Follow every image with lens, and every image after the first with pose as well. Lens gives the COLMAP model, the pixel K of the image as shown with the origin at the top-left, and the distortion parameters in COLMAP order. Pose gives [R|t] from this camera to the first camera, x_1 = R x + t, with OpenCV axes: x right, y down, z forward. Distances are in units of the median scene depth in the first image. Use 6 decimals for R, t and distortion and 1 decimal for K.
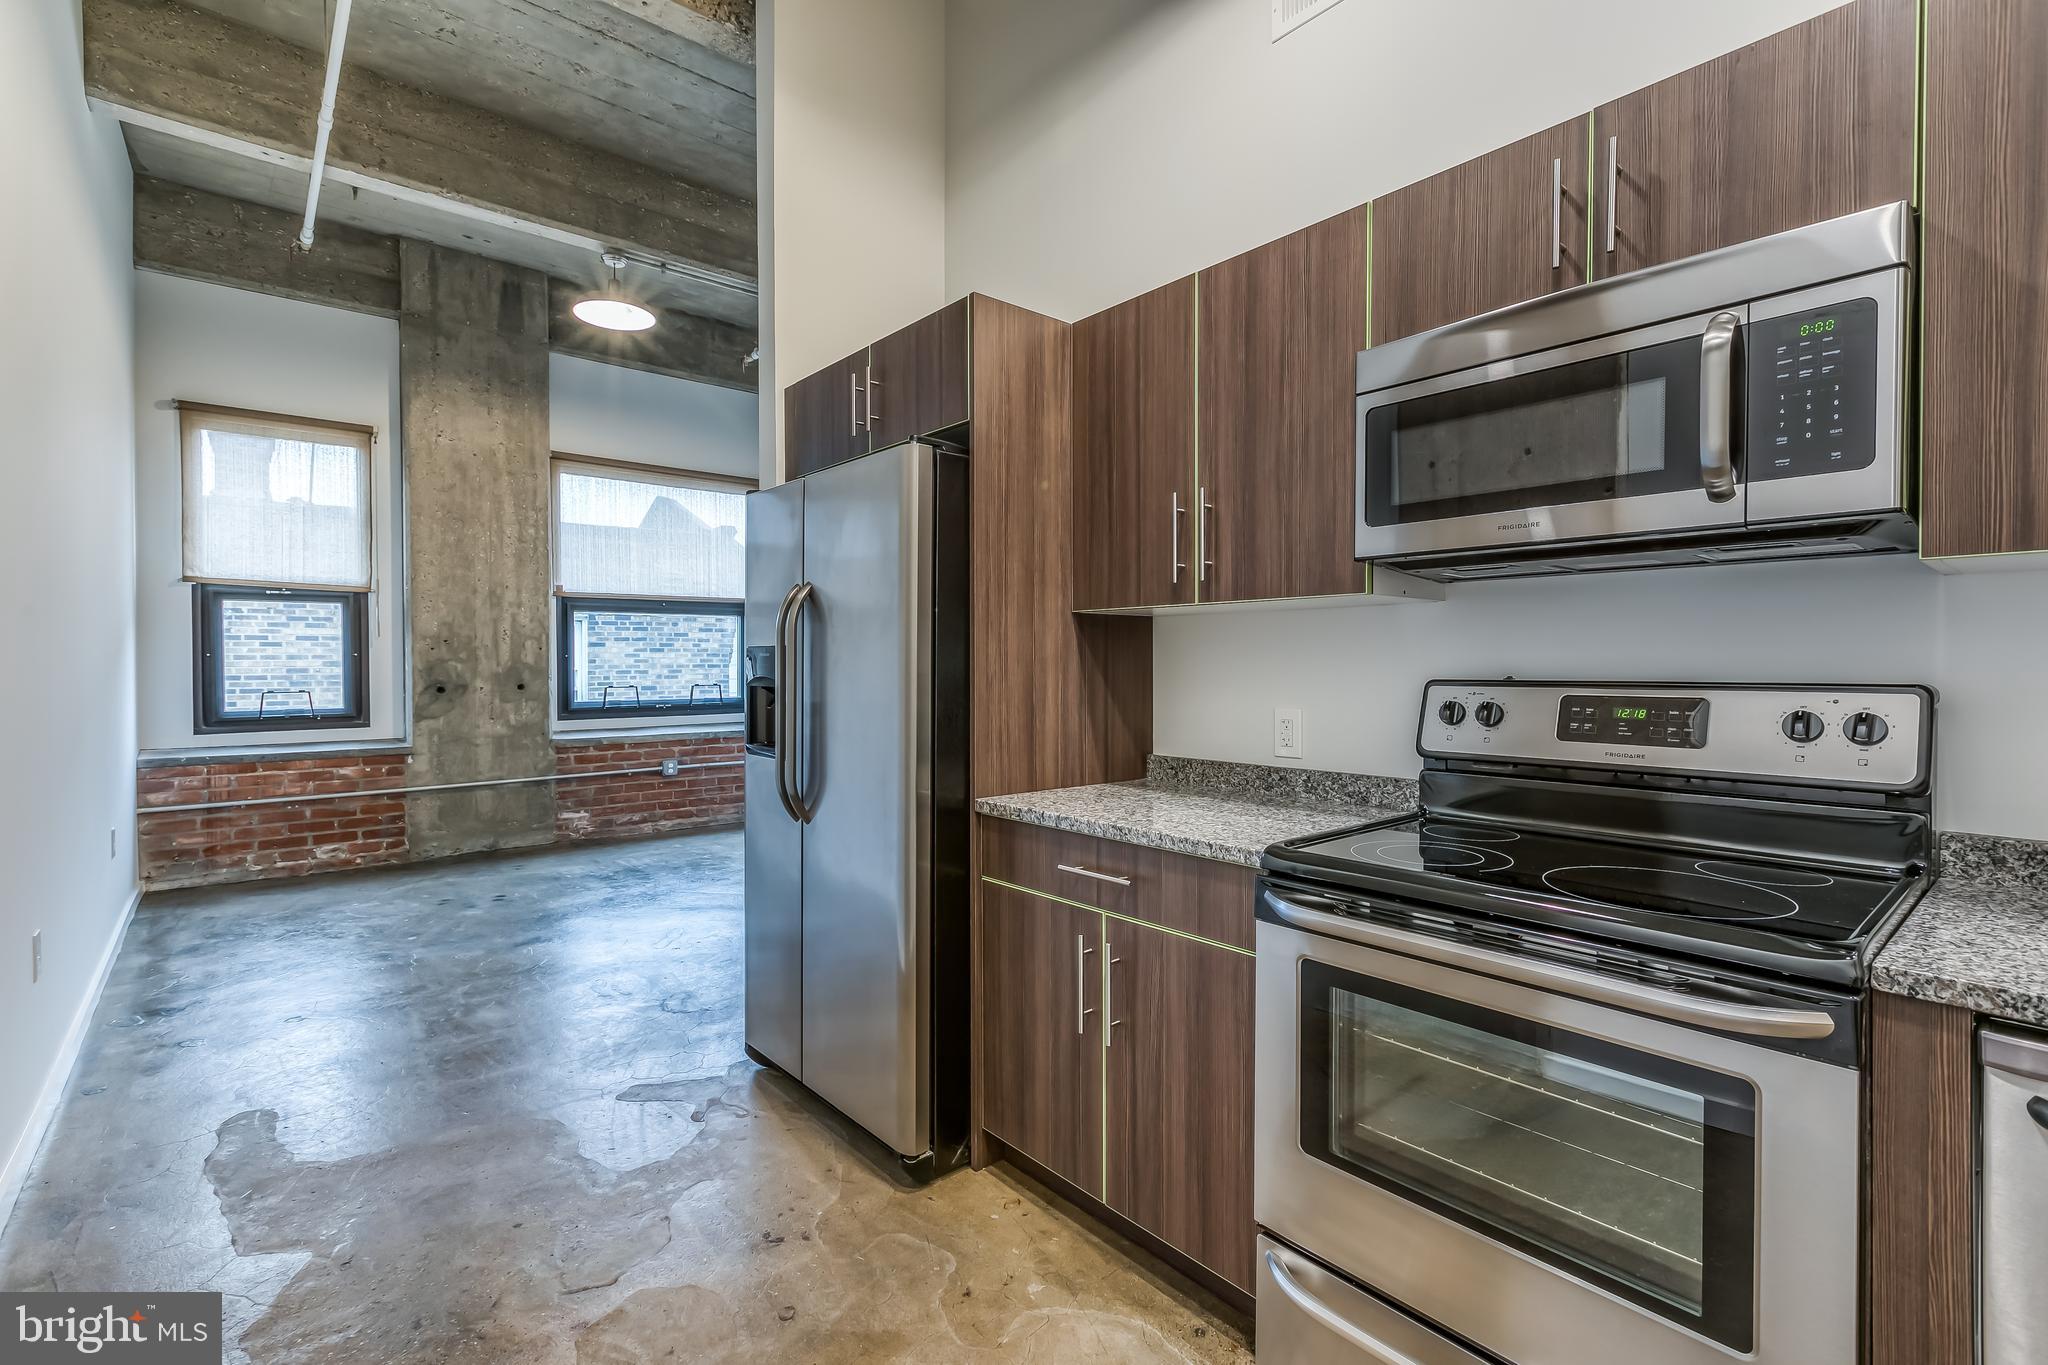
lens RADIAL K [[913.1, 0, 1015.4], [0, 913.1, 675.5], [0, 0, 1]] dist [0.009134, -0.004522]
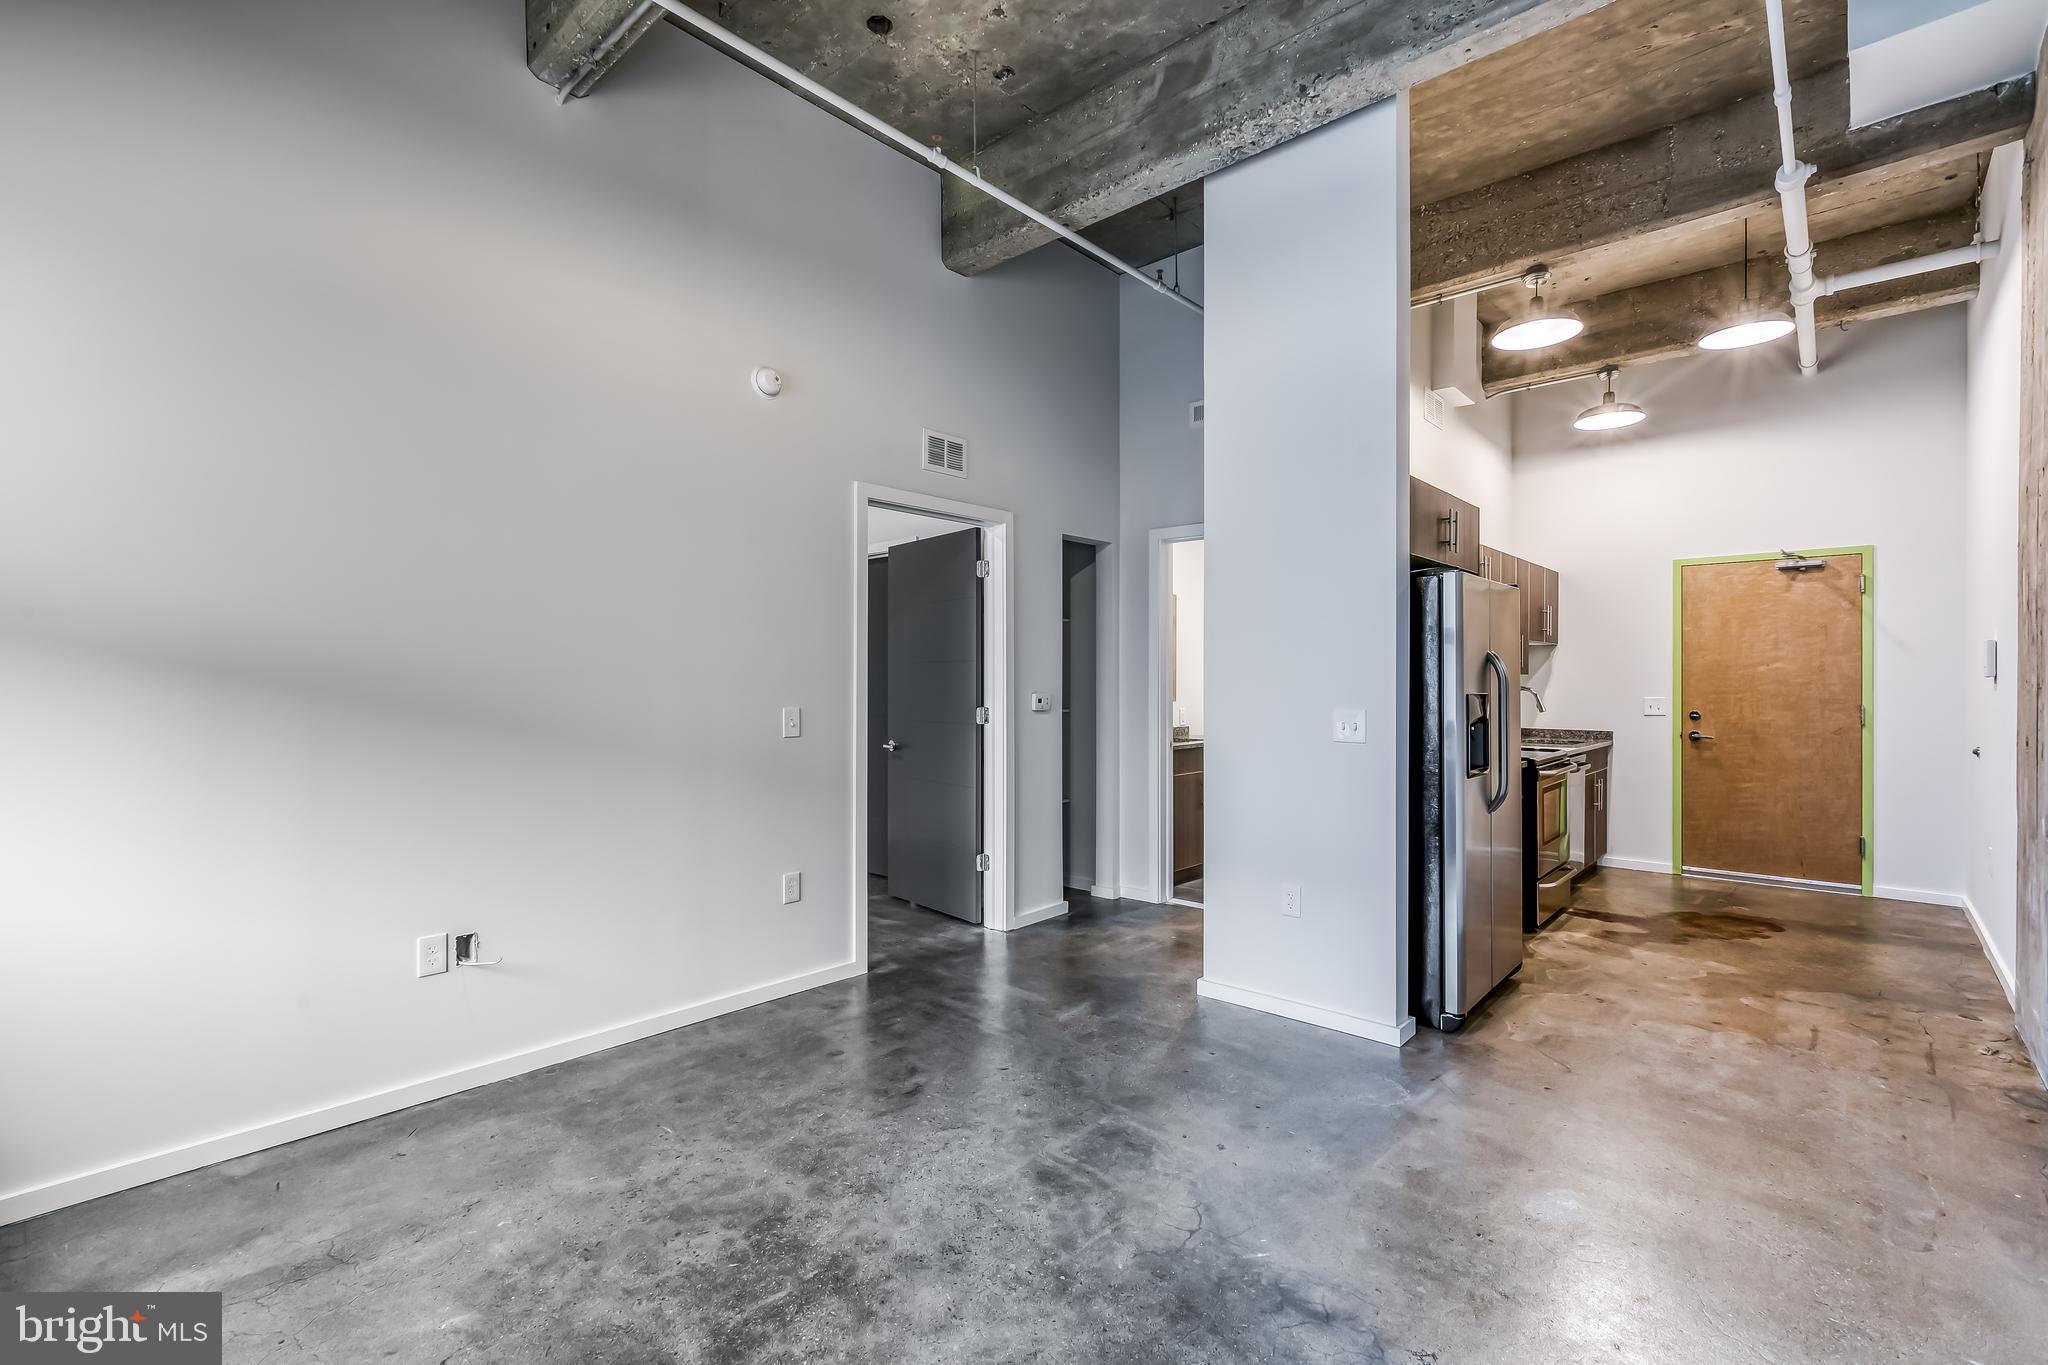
lens RADIAL K [[919.0, 0, 1015.4], [0, 919.0, 684.9], [0, 0, 1]] dist [0.002071, -0.000394]
pose [[-0.136818, -0.002955, 0.990592, -0.712593], [0.013014, 0.999904, 0.004780, -0.027699], [-0.990511, 0.013546, -0.136767, 0.874532]]
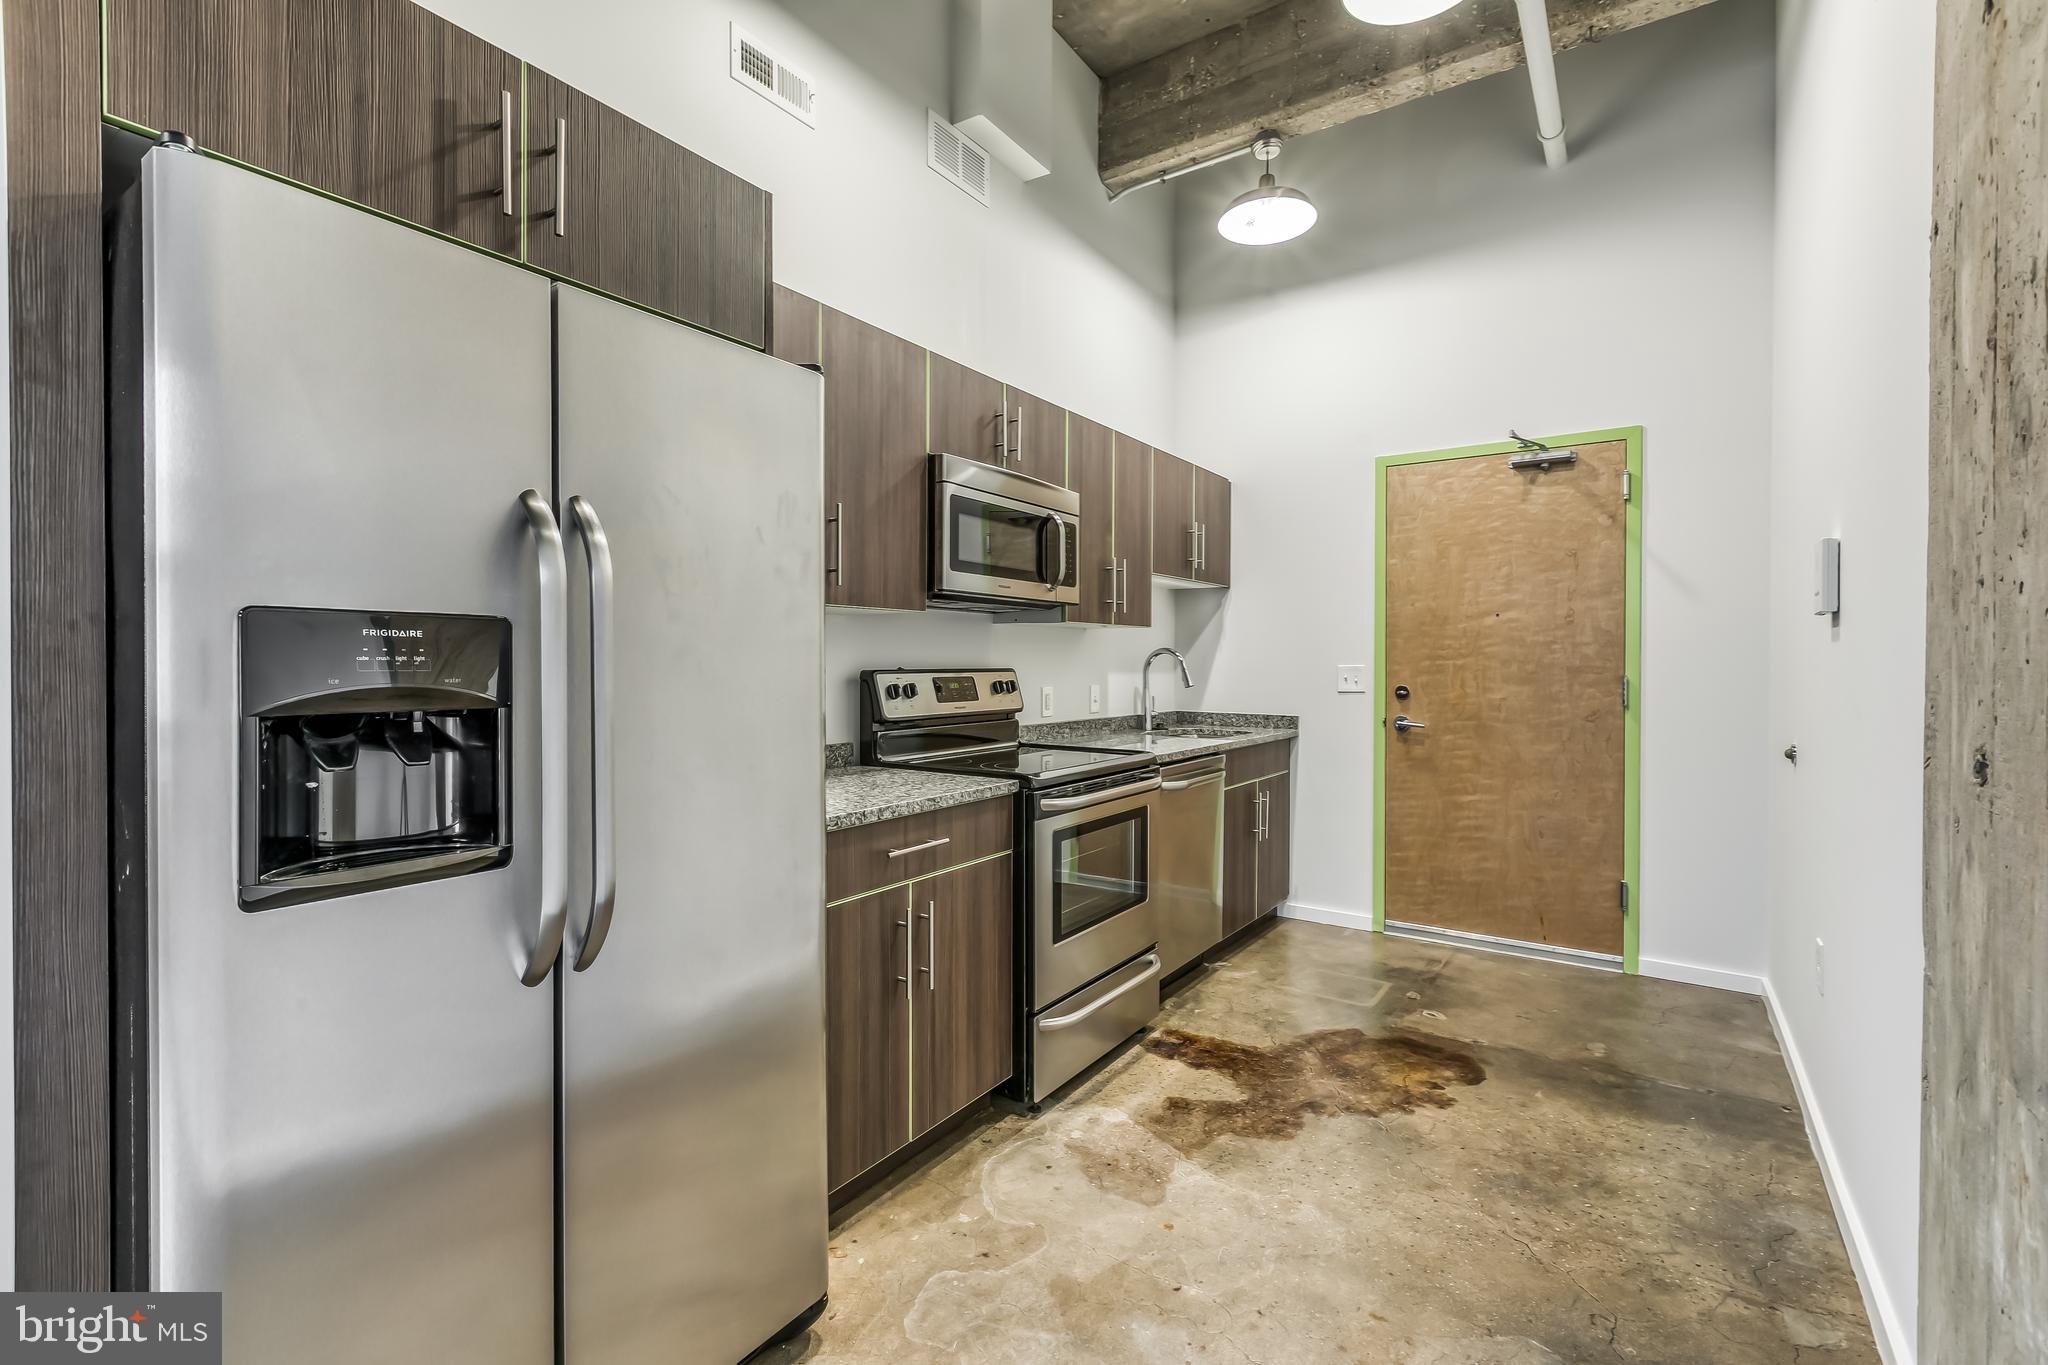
lens RADIAL K [[918.6, 0, 1021.5], [0, 918.6, 666.3], [0, 0, 1]] dist [-0.001200, 0.000498]
pose [[-0.268286, -0.006696, 0.963316, -0.346625], [0.008143, 0.999924, 0.009219, -0.004491], [-0.963305, 0.010317, -0.268211, 0.396682]]
